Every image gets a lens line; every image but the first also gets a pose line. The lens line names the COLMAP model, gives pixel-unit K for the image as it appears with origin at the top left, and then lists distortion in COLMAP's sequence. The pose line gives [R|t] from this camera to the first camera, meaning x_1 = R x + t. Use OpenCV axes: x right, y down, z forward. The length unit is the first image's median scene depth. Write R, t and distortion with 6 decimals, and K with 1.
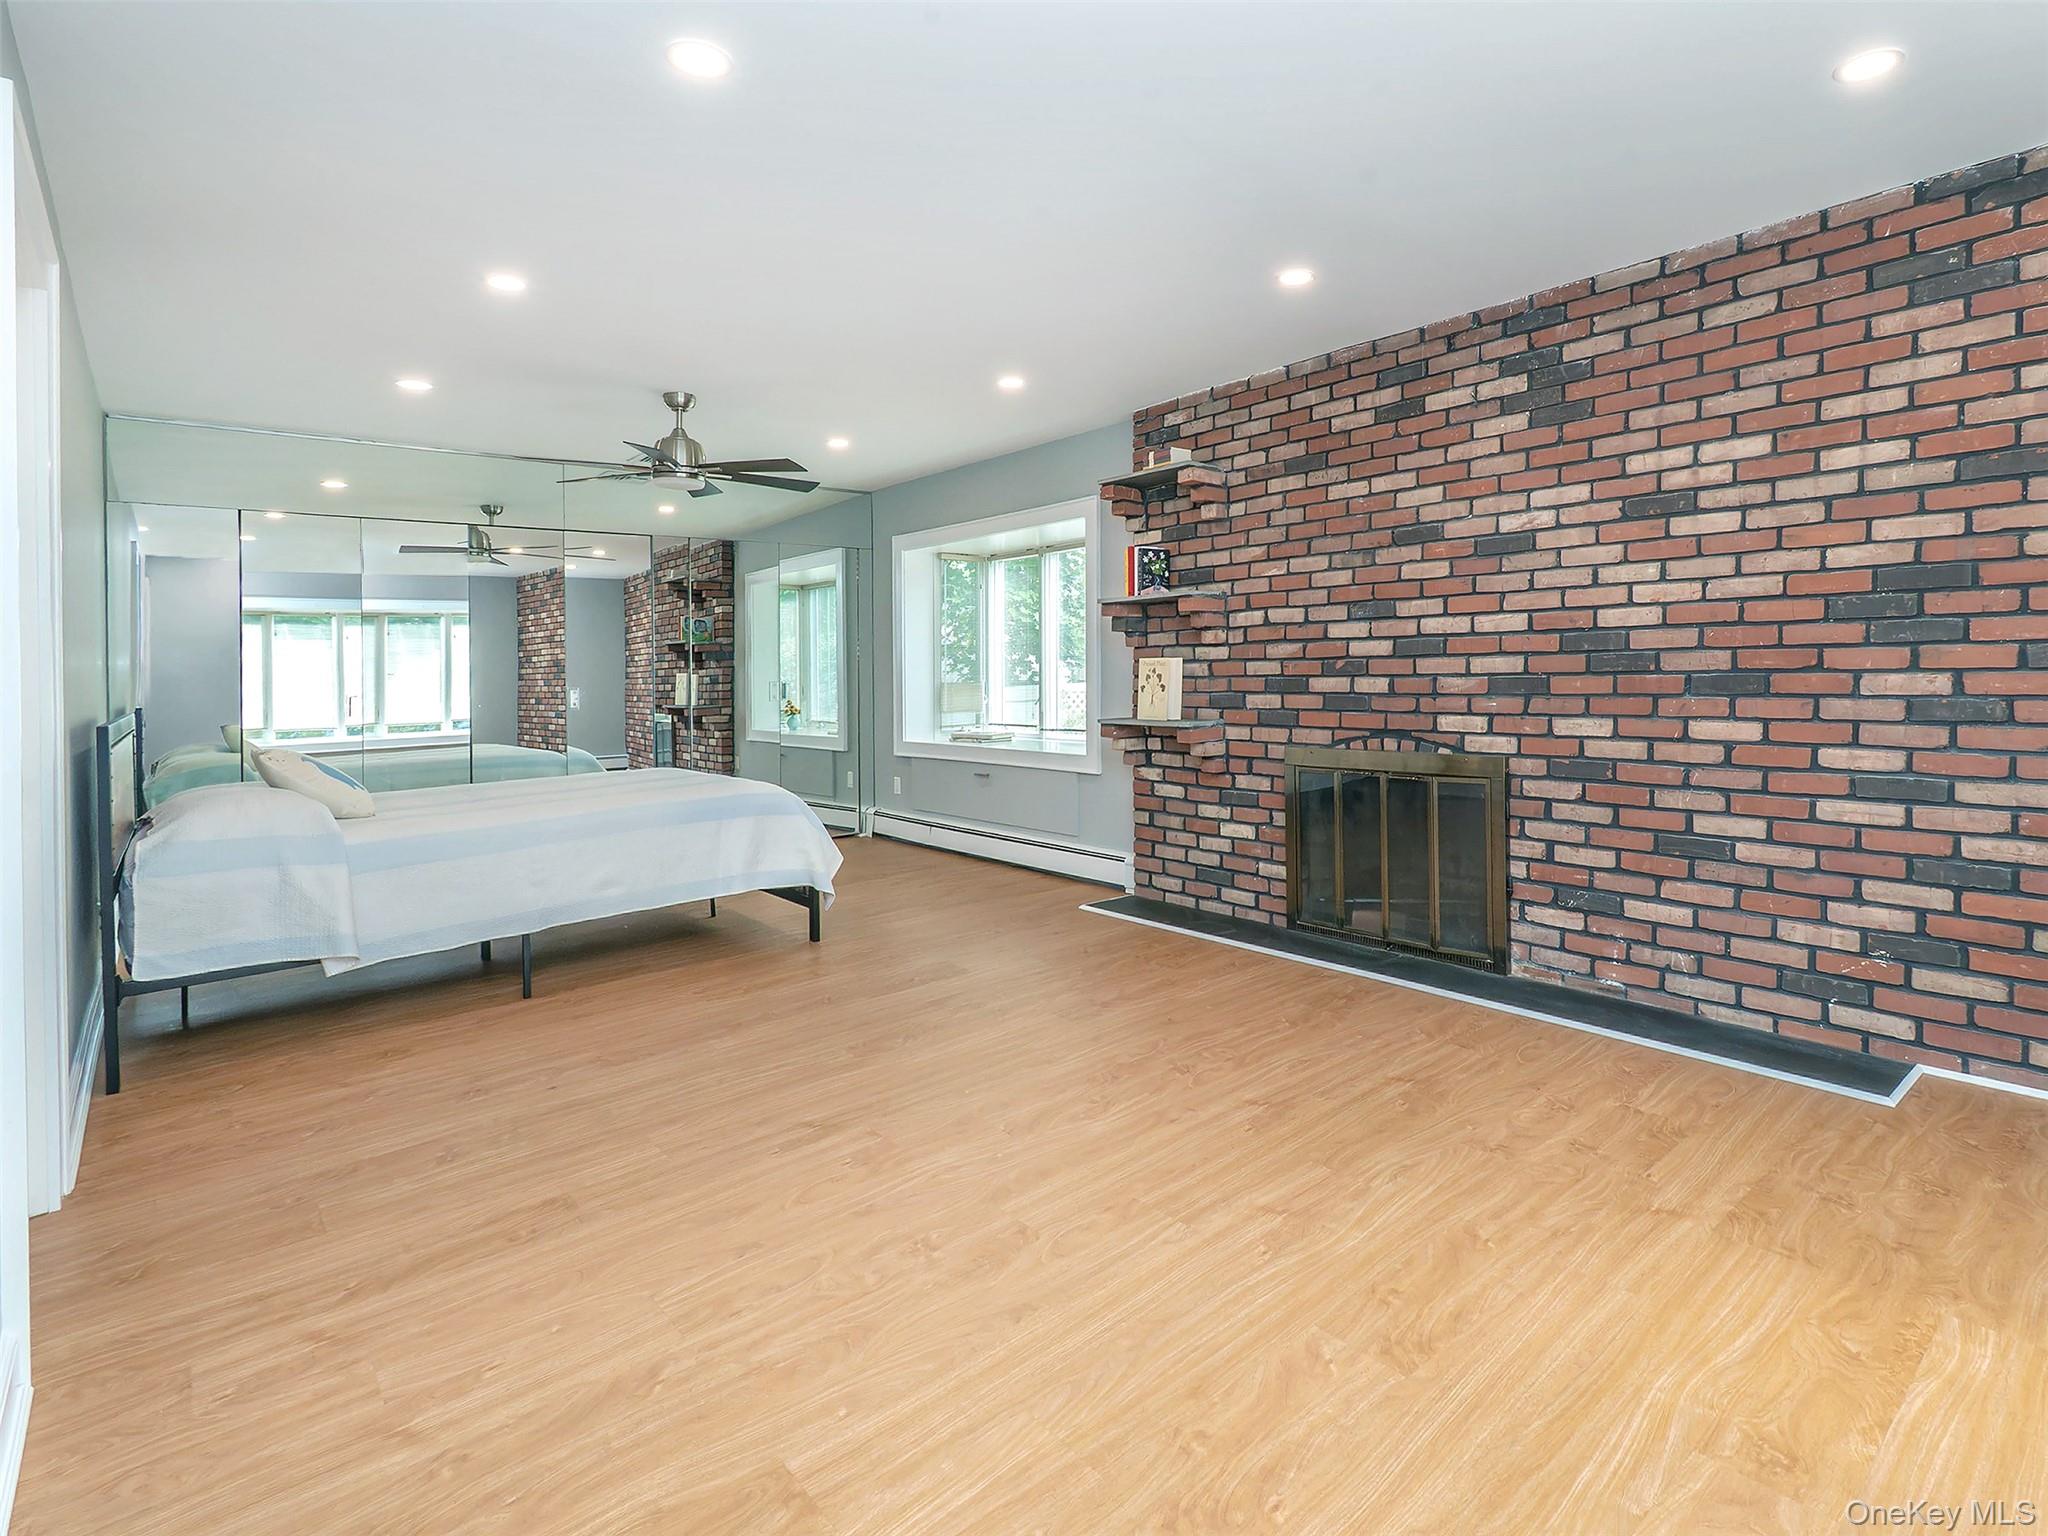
lens RADIAL K [[832.5, 0, 1027.5], [0, 832.5, 670.3], [0, 0, 1]] dist [0.001386, 0.000010]
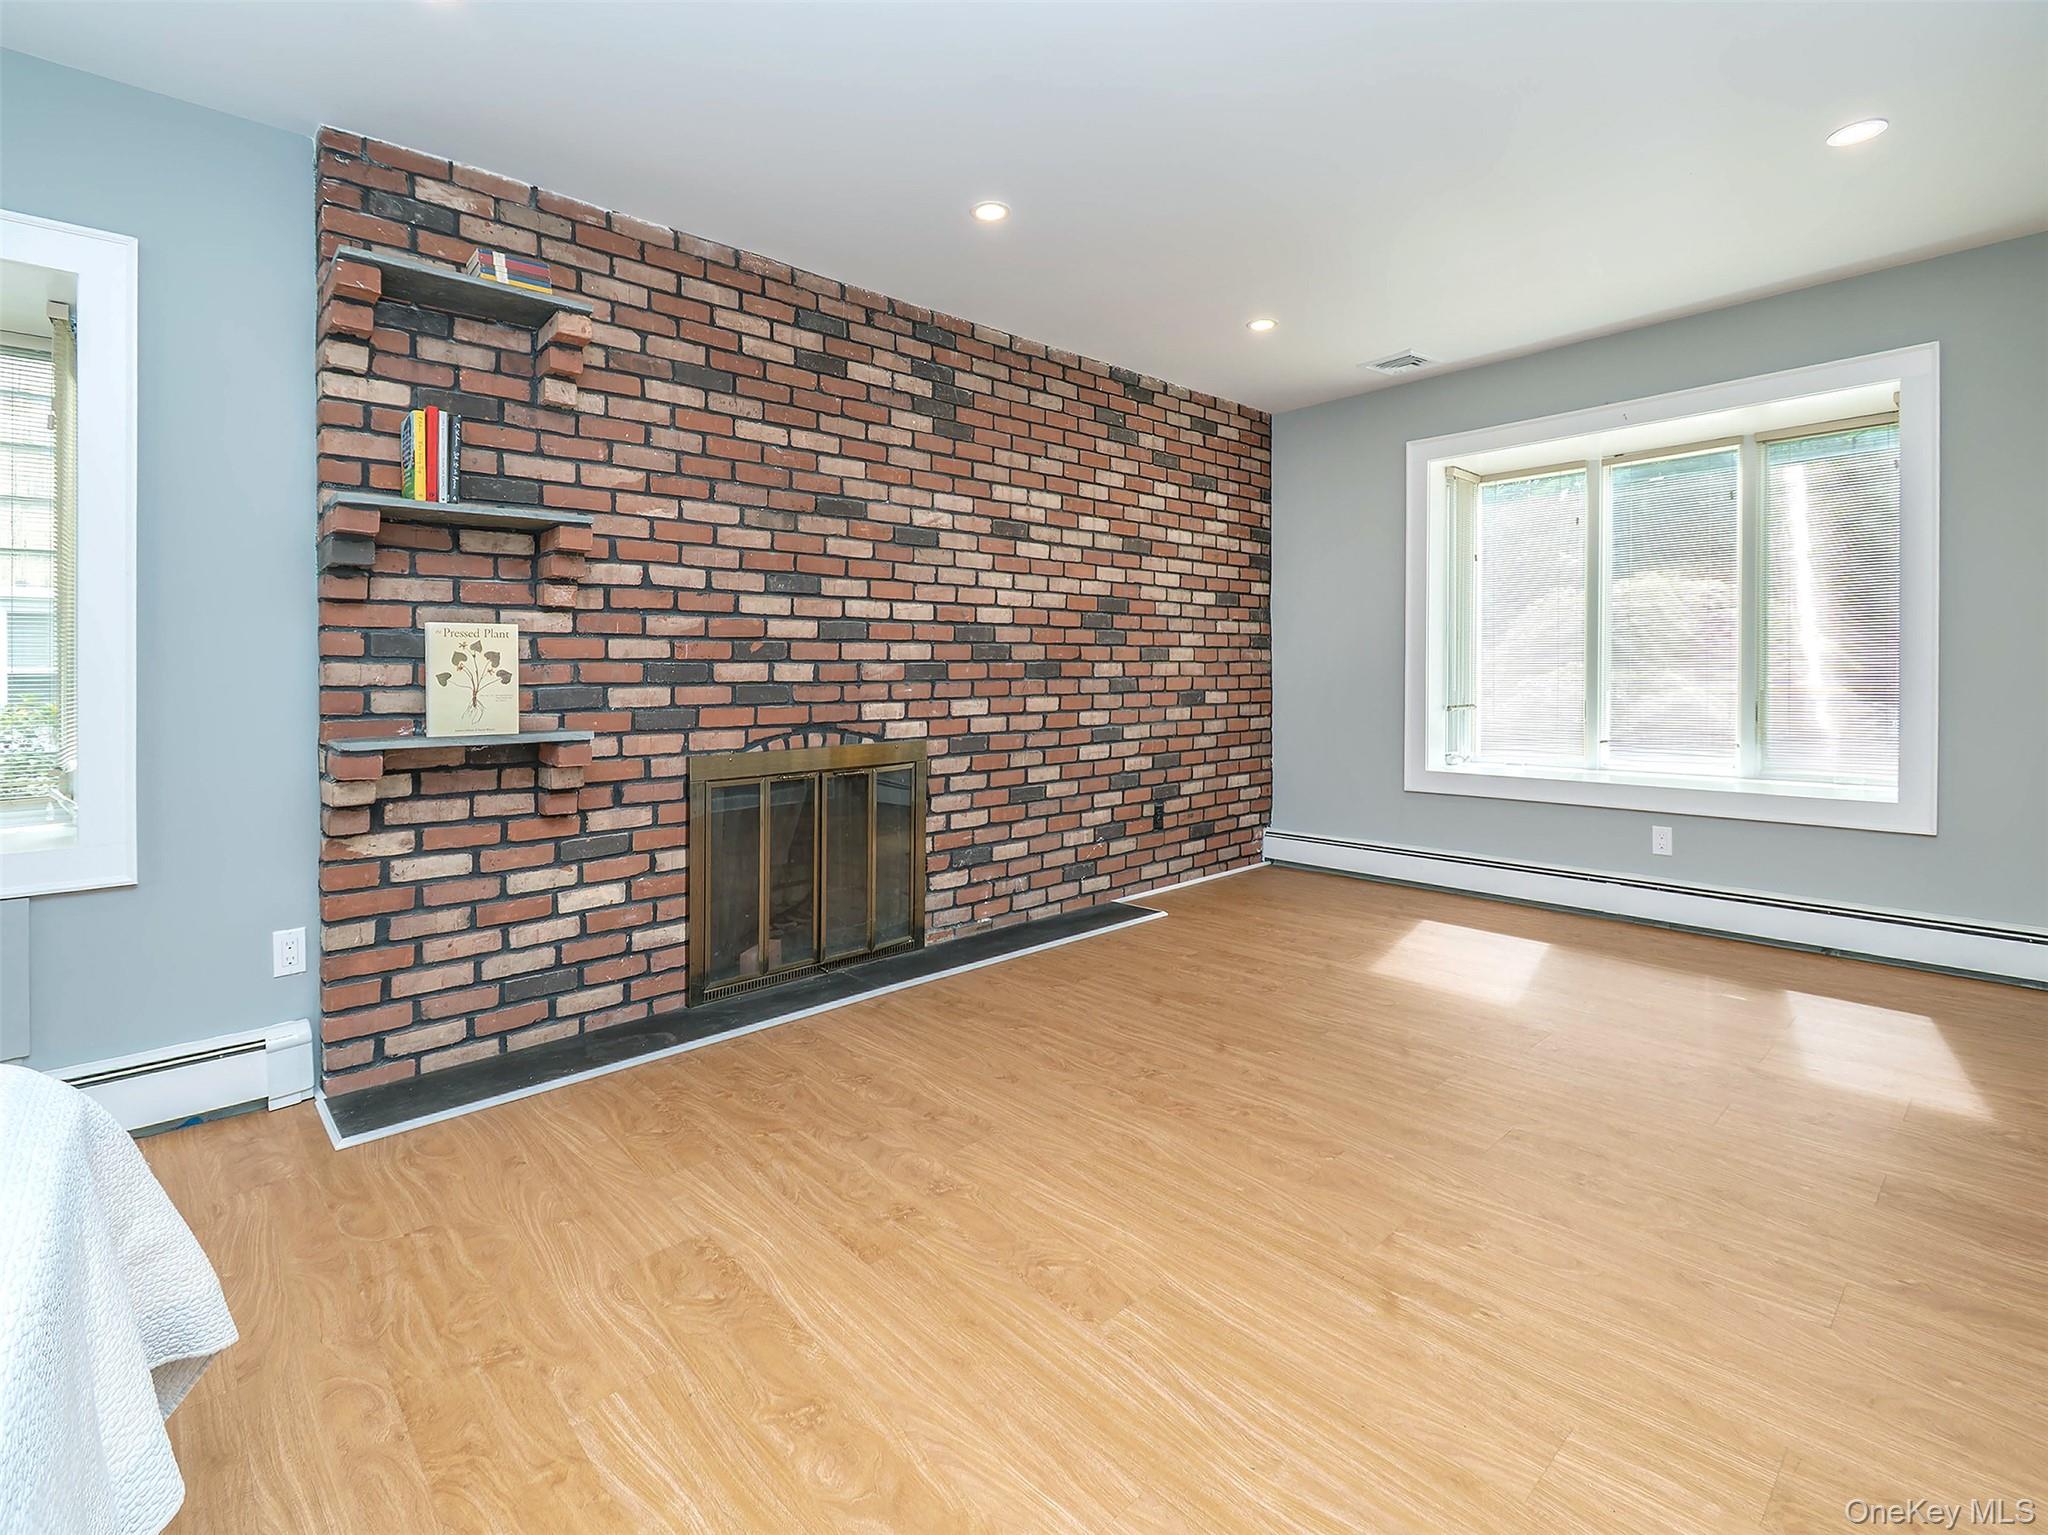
lens RADIAL K [[1026.5, 0, 1020.8], [0, 1026.5, 699.0], [0, 0, 1]] dist [0.005220, 0.000526]
pose [[0.011725, -0.003521, 0.999925, -0.689798], [0.007435, 0.999966, 0.003433, 0.046977], [-0.999904, 0.007394, 0.011750, 0.827138]]
